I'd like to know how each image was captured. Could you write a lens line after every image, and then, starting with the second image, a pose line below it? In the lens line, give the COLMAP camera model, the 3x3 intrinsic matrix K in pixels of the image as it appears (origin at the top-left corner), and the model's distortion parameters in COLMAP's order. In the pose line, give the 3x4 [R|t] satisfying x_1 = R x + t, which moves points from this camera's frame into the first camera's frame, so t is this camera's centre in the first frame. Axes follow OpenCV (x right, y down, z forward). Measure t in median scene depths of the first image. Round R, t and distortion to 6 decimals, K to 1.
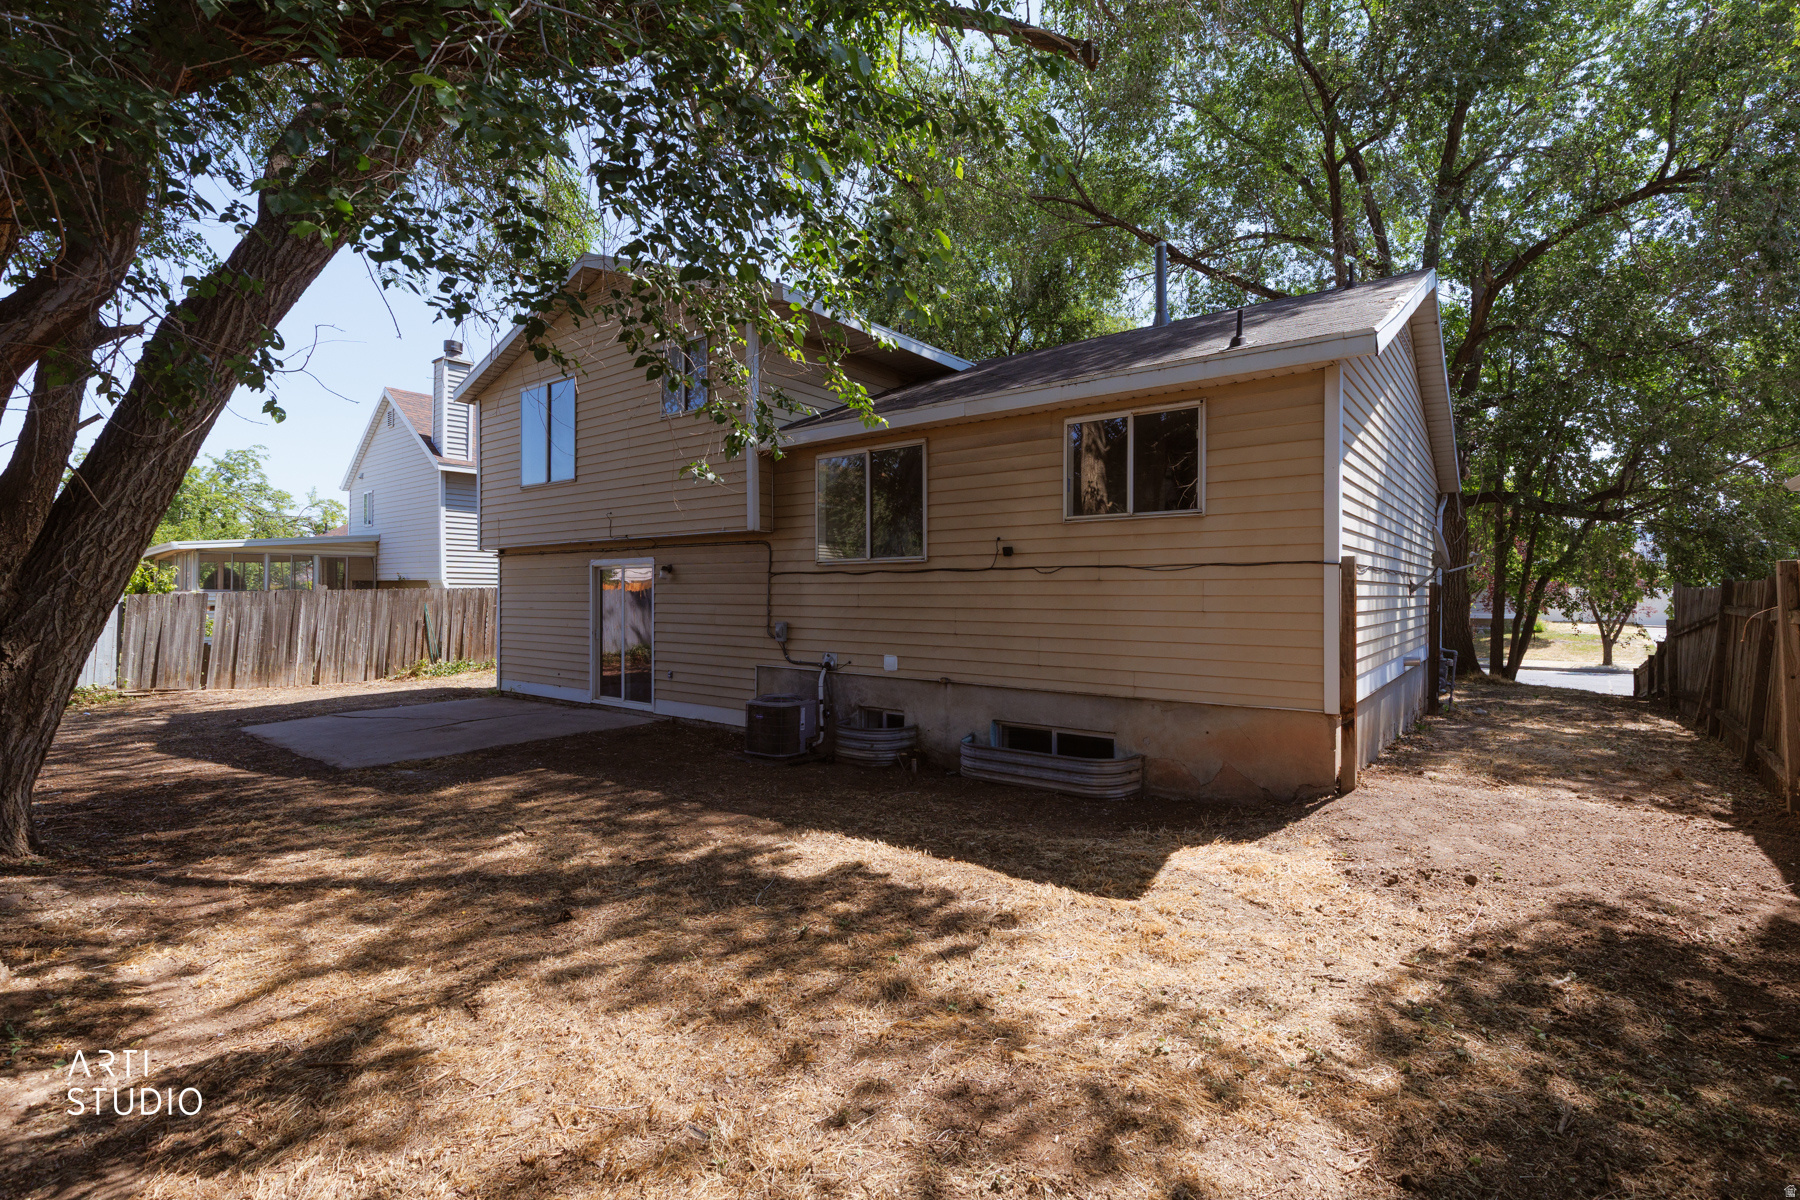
lens RADIAL K [[809.5, 0, 907.0], [0, 809.5, 588.5], [0, 0, 1]] dist [0.010915, -0.000518]
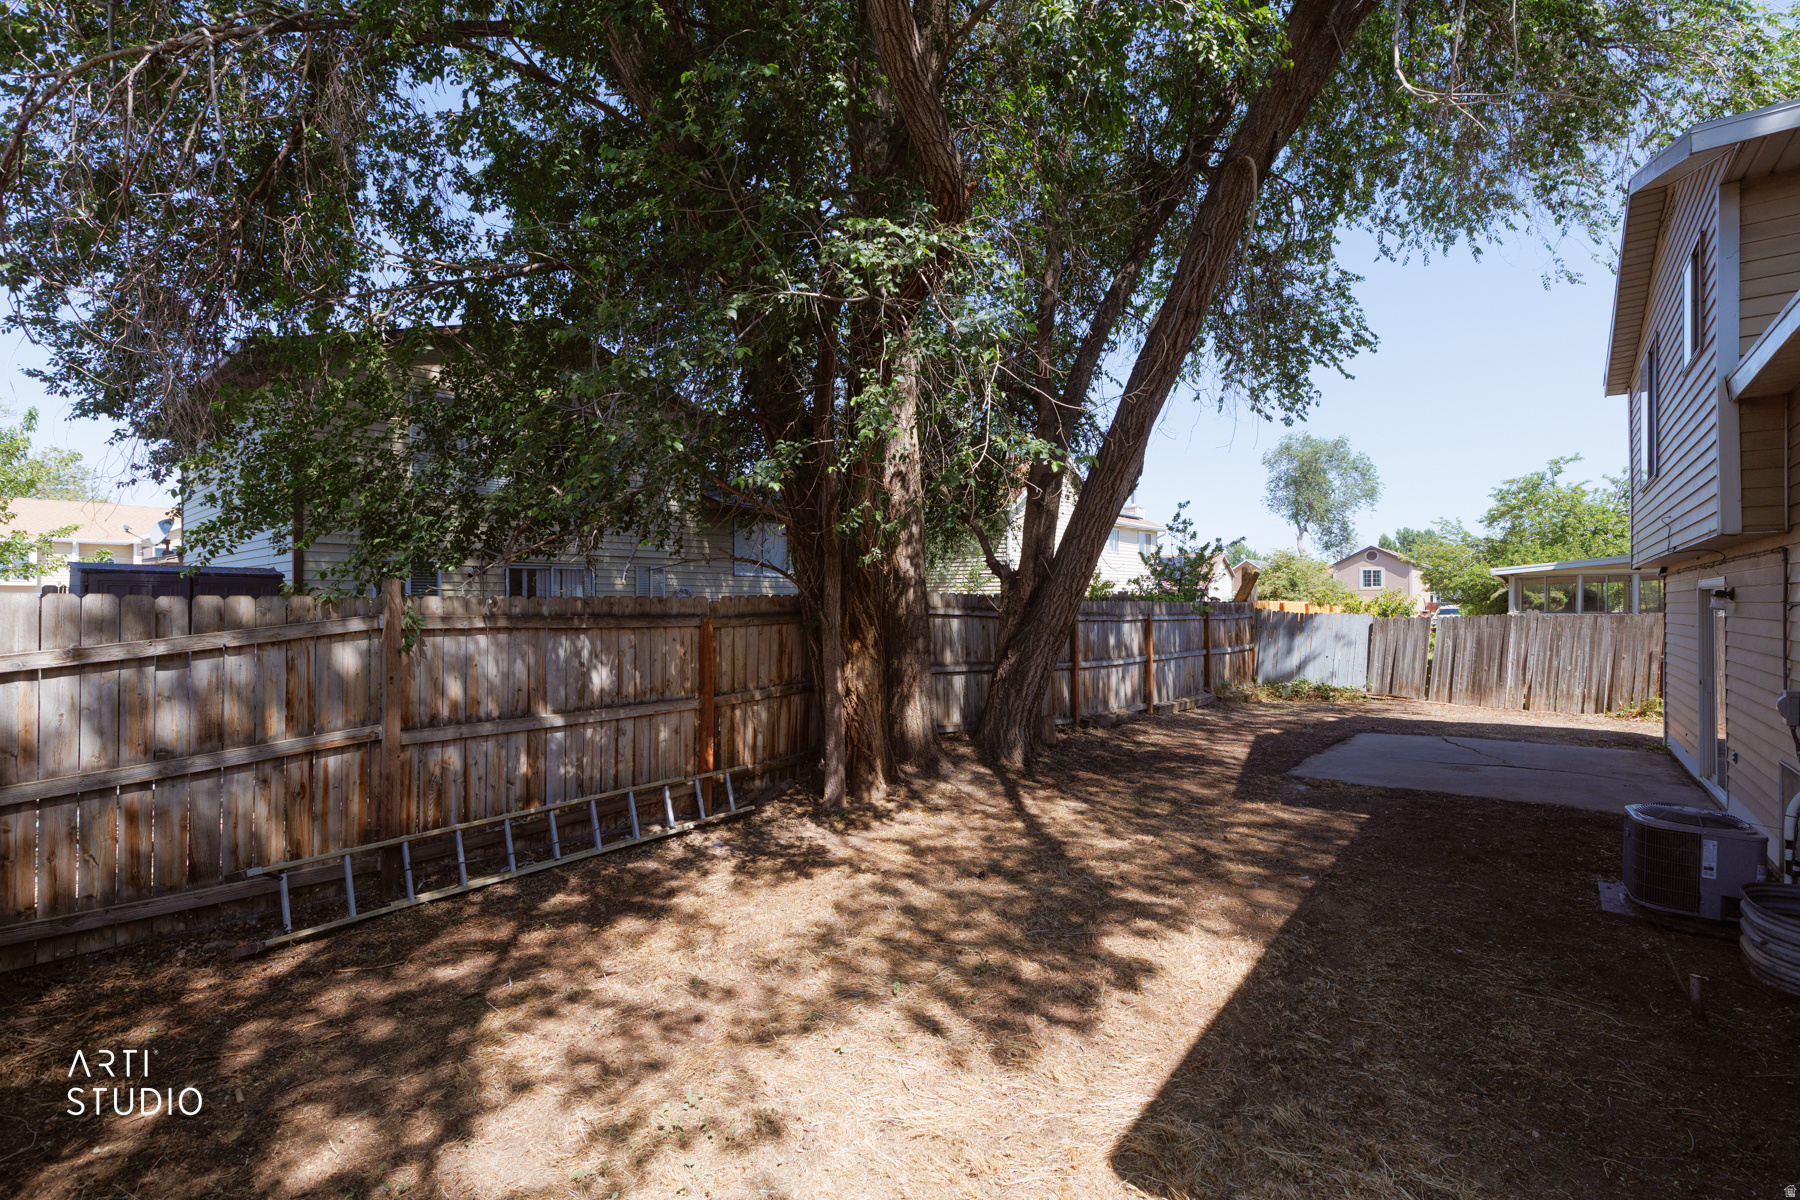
lens RADIAL K [[809.5, 0, 907.4], [0, 809.5, 604.1], [0, 0, 1]] dist [0.010915, -0.000518]
pose [[-0.003434, -0.001385, -0.999993, 0.934226], [0.005354, 0.999985, -0.001404, -0.046716], [0.999980, -0.005358, -0.003426, 0.891644]]
